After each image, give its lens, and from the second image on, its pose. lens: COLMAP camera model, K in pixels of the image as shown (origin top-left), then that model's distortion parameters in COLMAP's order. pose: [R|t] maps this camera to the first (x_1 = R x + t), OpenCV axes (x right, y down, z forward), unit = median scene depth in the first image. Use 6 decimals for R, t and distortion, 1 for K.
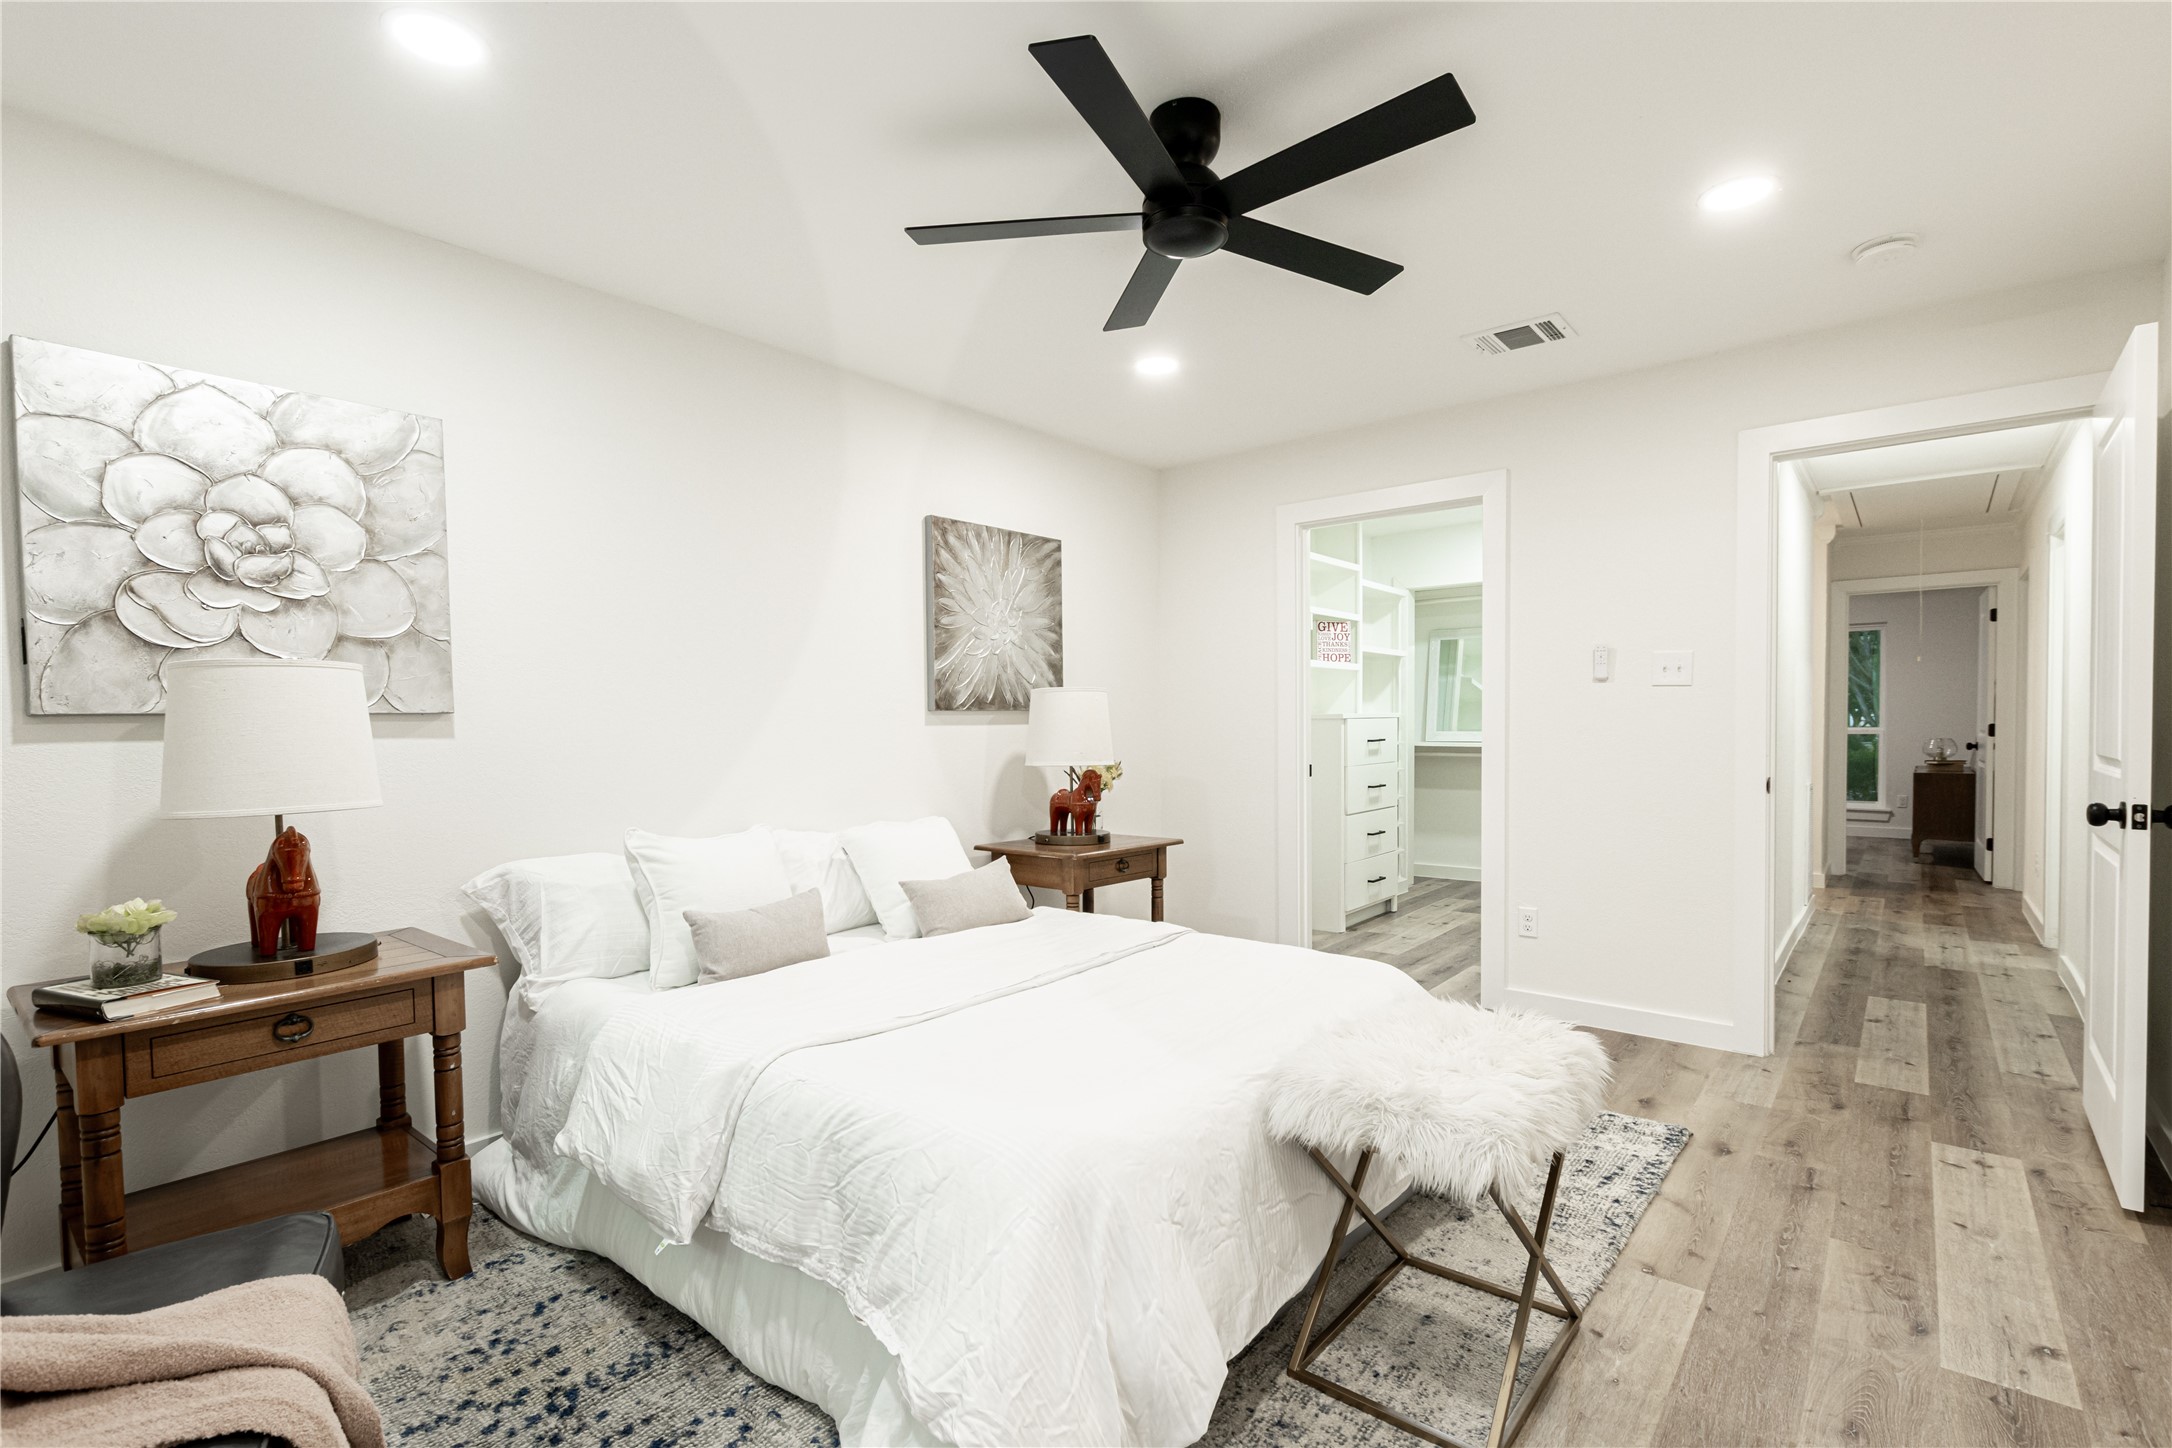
lens RADIAL K [[1006.9, 0, 1107.1], [0, 1006.9, 721.9], [0, 0, 1]] dist [0.007611, -0.001871]
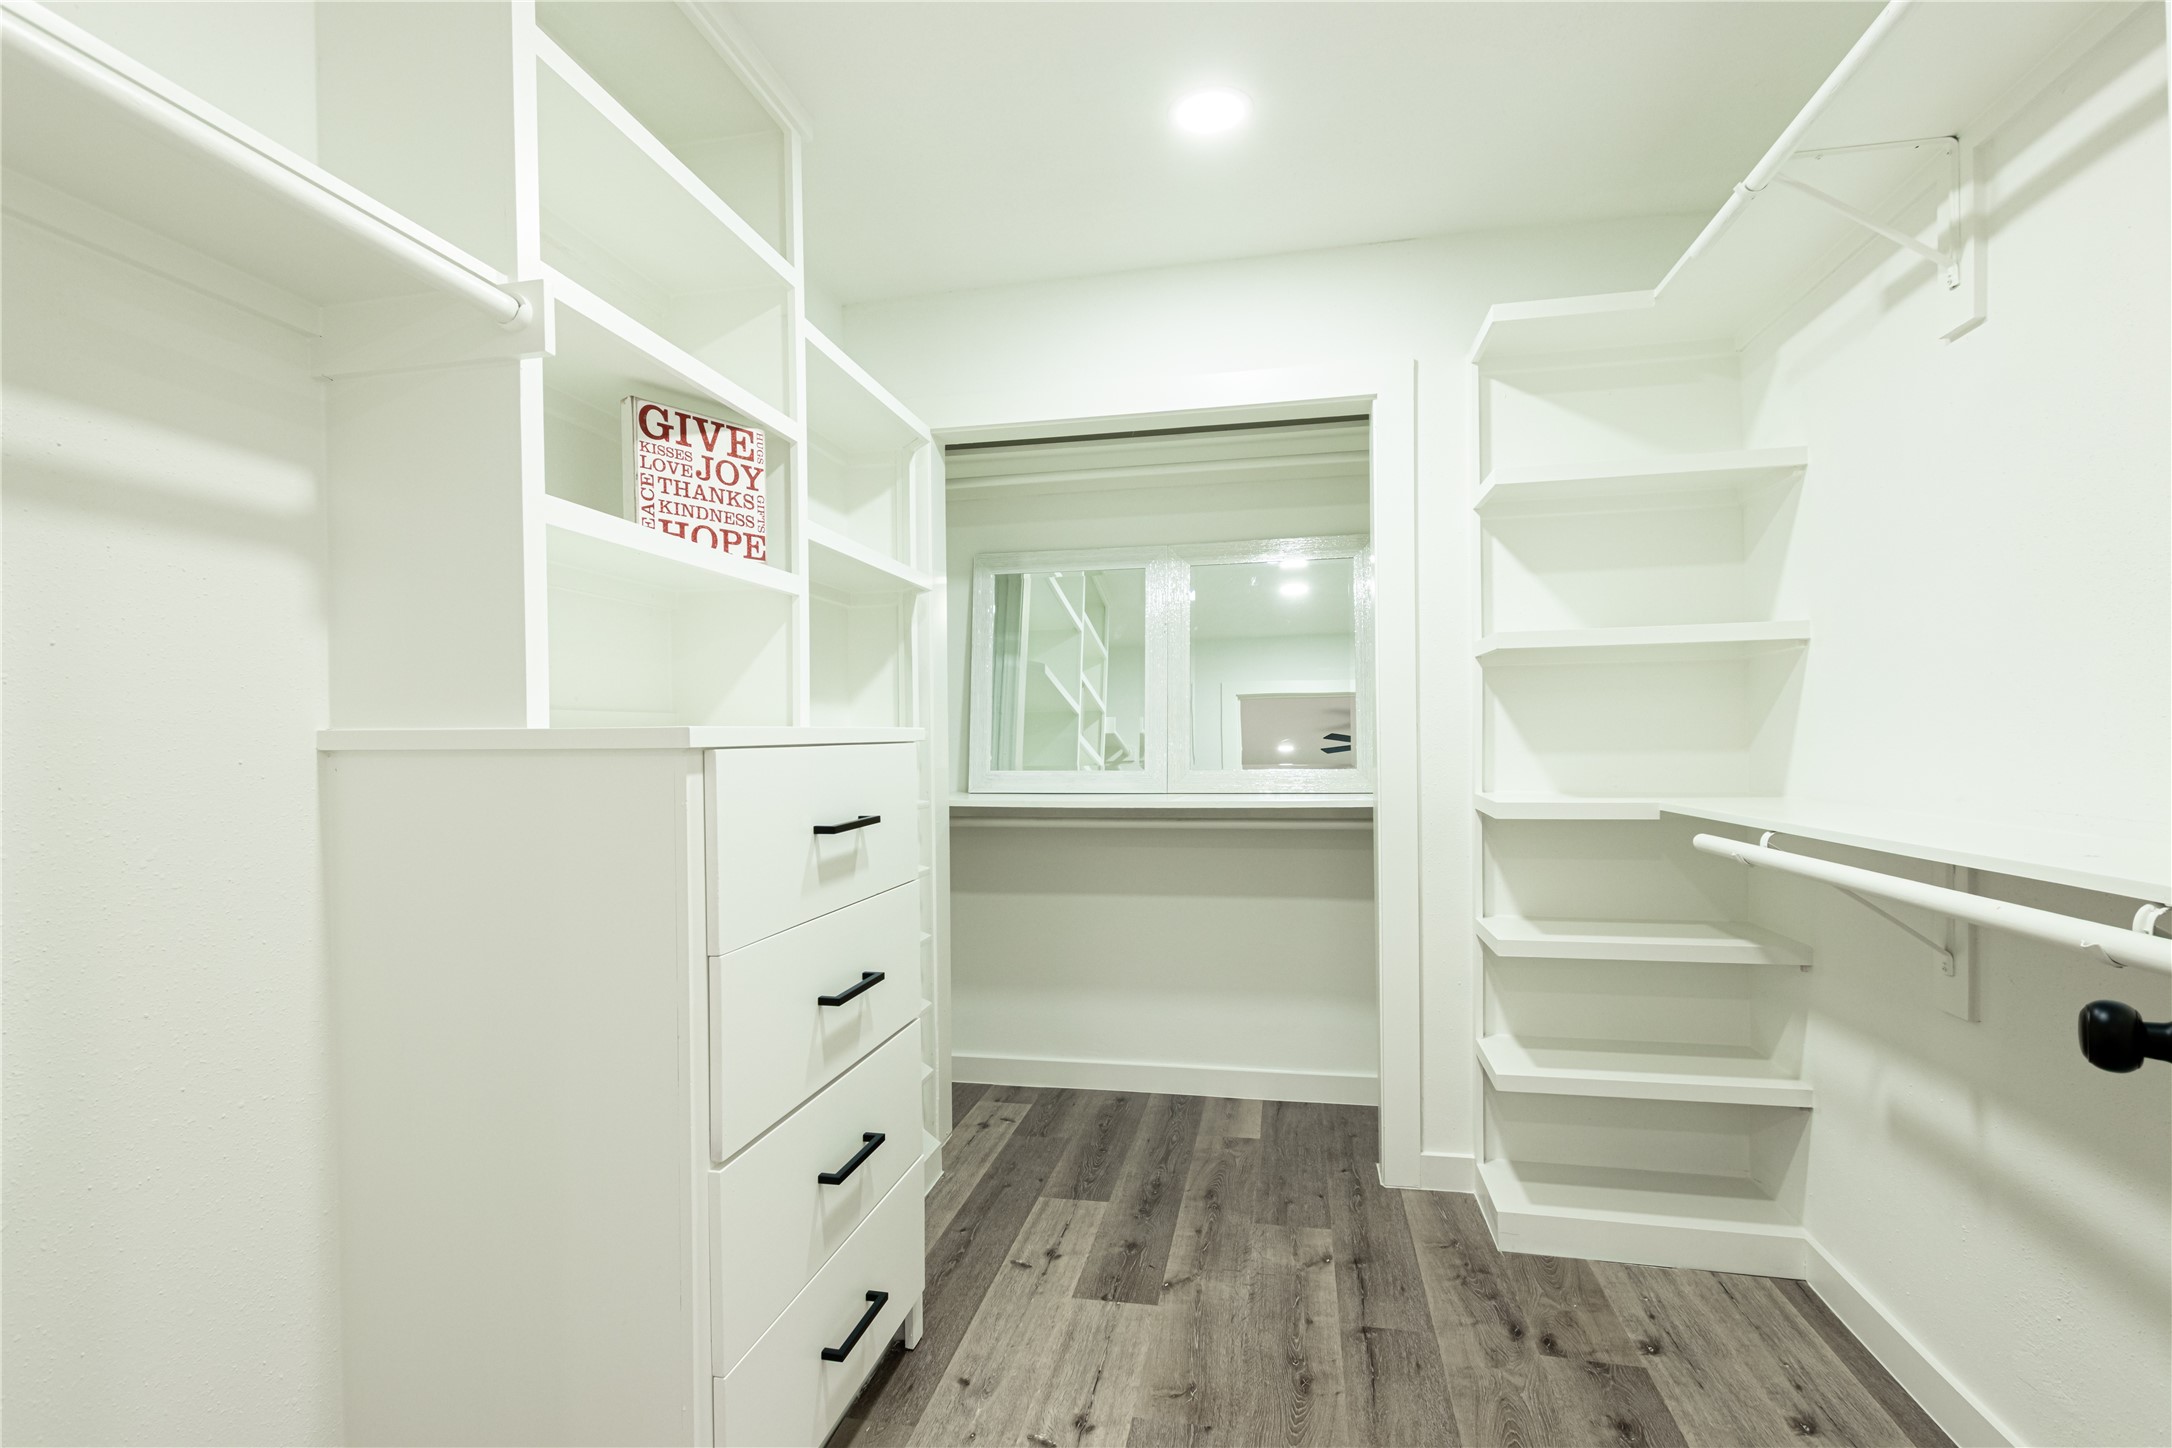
lens RADIAL K [[1006.9, 0, 1084.8], [0, 1006.9, 743.9], [0, 0, 1]] dist [0.007611, -0.001871]
pose [[0.893689, -0.010920, 0.448554, 0.175960], [0.012599, 0.999920, -0.000758, -0.002348], [-0.448510, 0.006329, 0.893755, 0.631195]]
